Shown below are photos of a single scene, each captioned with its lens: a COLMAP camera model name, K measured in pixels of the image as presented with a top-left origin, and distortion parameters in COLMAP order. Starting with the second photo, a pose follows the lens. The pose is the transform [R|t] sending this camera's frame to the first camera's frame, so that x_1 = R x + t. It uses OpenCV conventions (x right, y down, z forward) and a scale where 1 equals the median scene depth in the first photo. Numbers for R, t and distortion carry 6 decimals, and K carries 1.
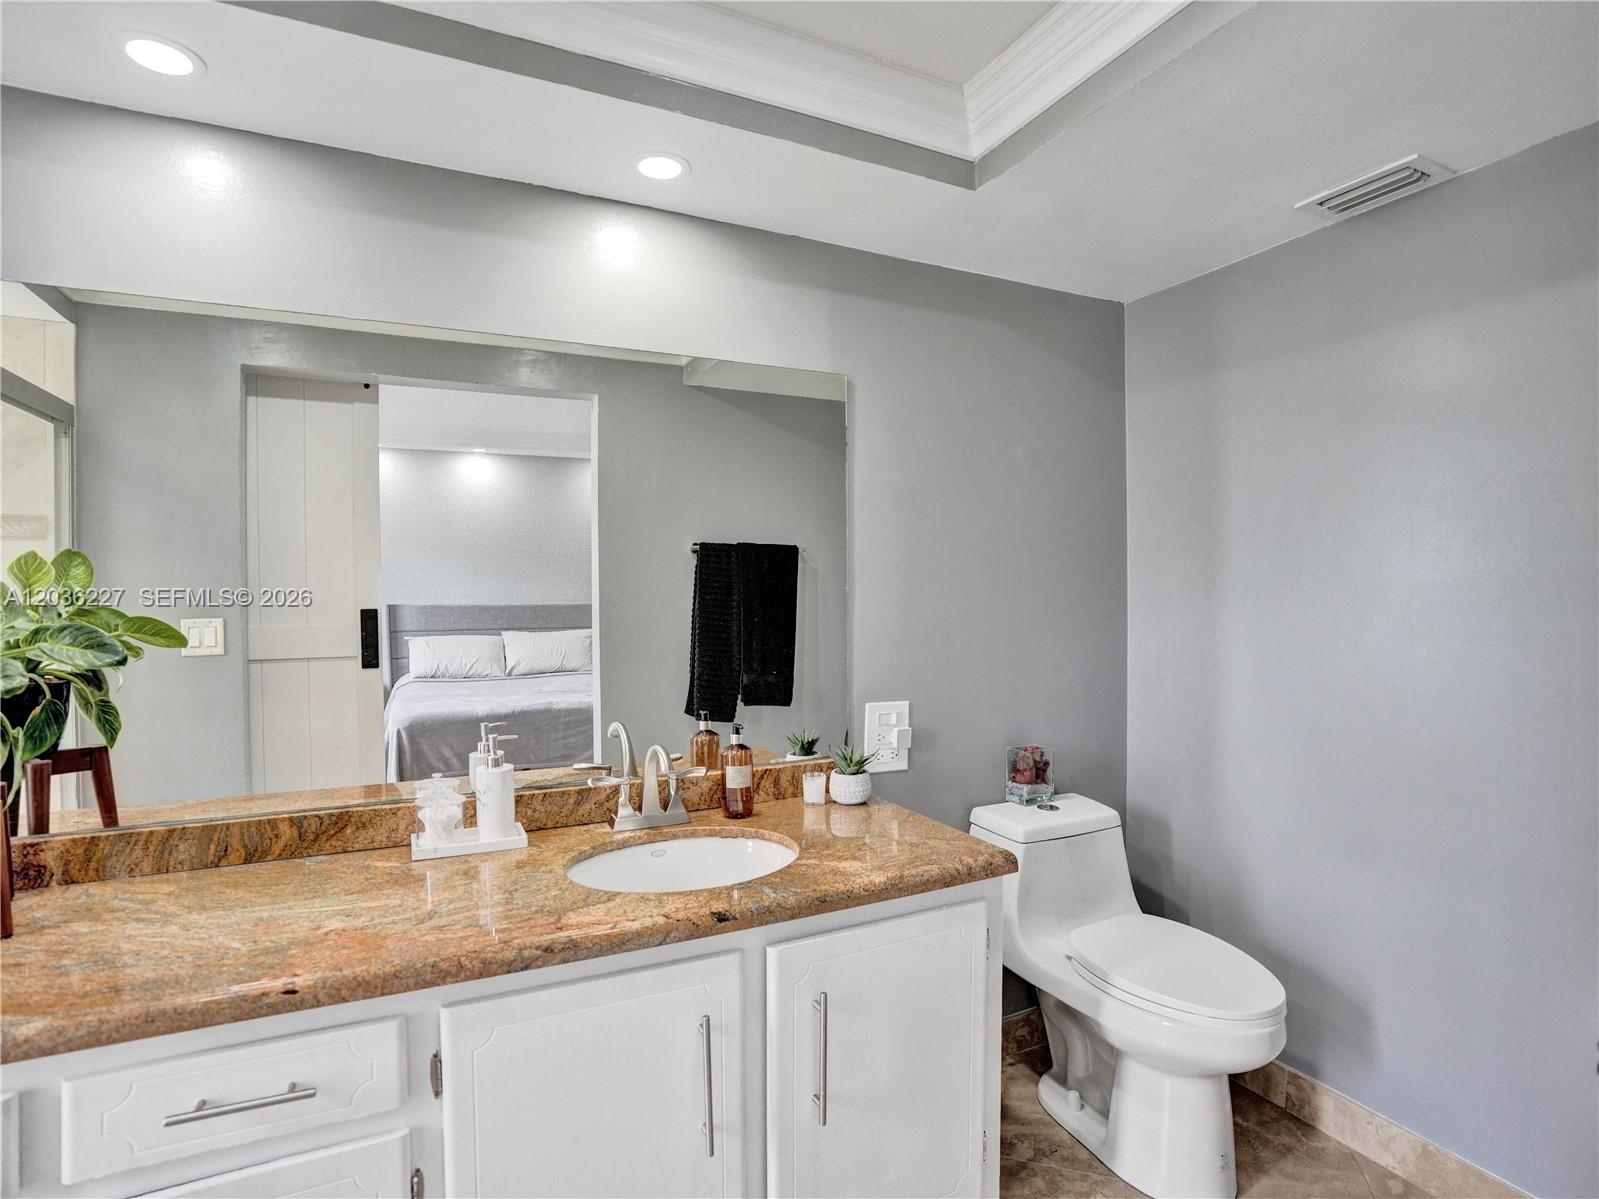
lens RADIAL K [[837.5, 0, 791.9], [0, 837.5, 596.3], [0, 0, 1]] dist [-0.033234, -0.000015]
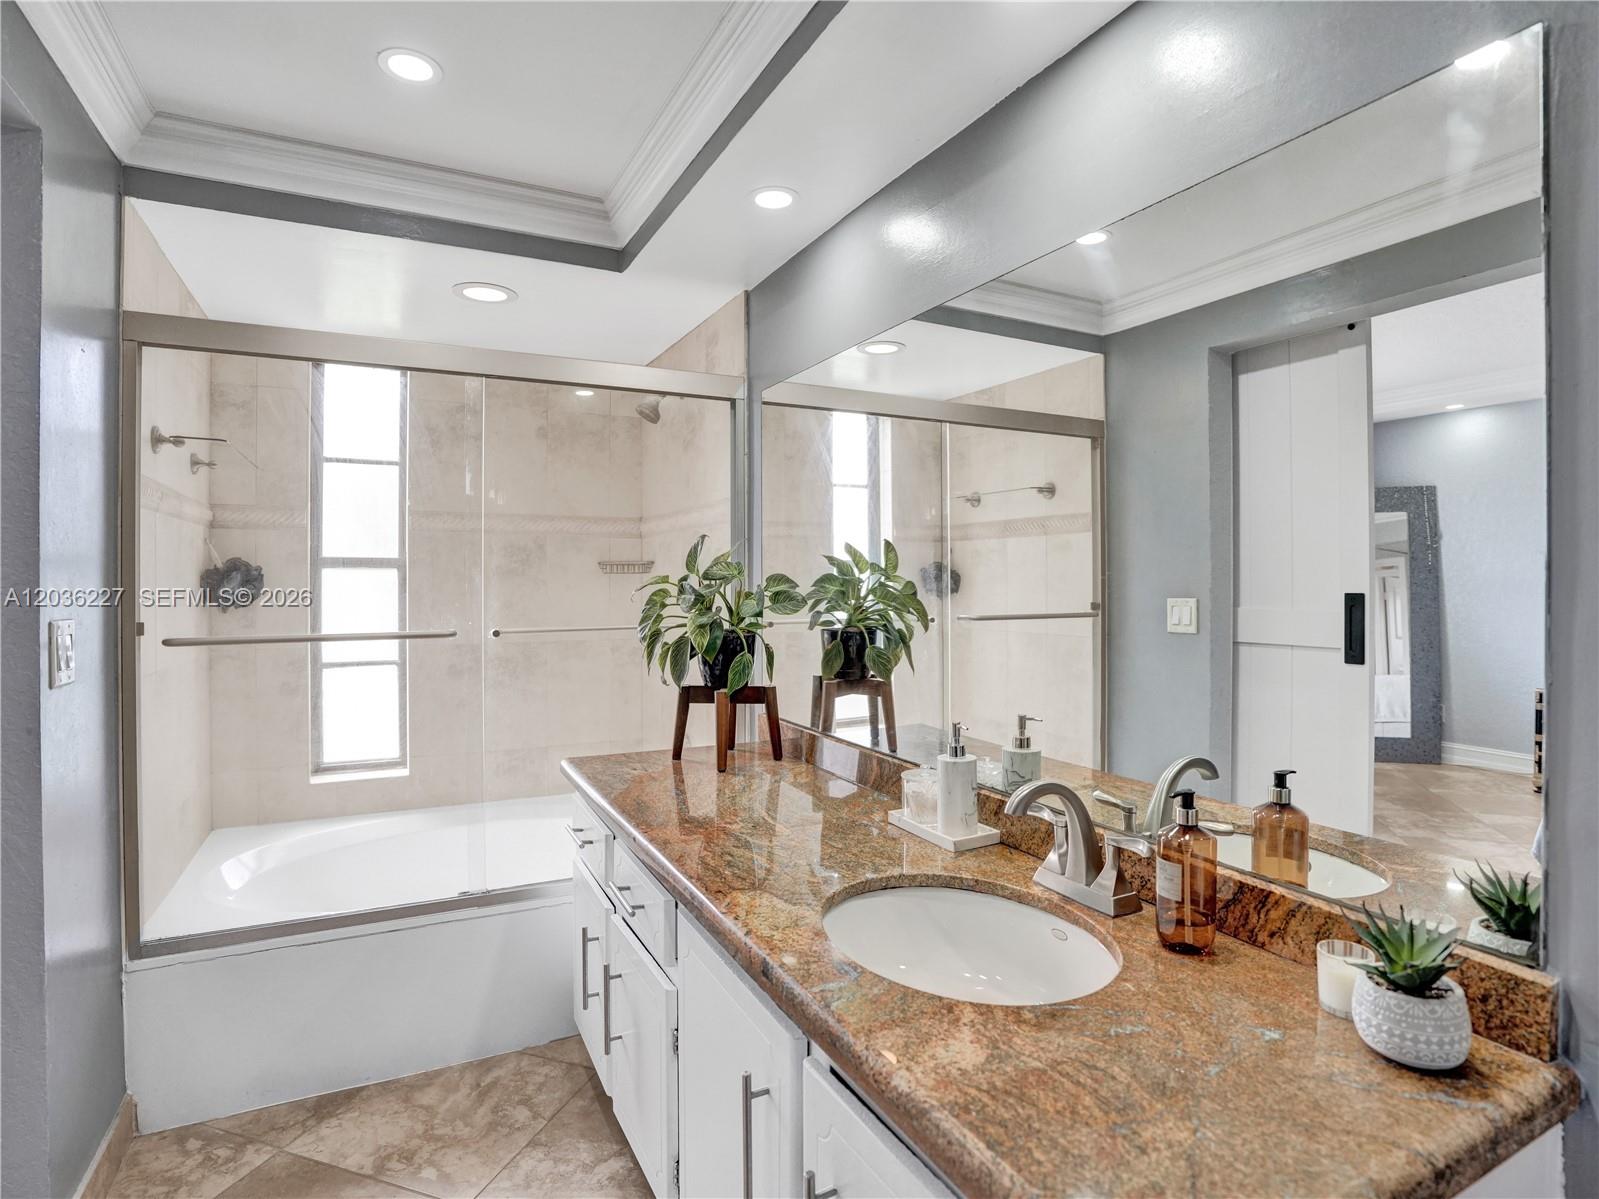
lens RADIAL K [[833.2, 0, 823.8], [0, 833.2, 593.6], [0, 0, 1]] dist [0.001614, 0.000313]
pose [[0.054613, 0.025903, -0.998172, 0.365460], [-0.008635, 0.999638, 0.025469, -0.001925], [0.998470, 0.007228, 0.054817, 0.512156]]
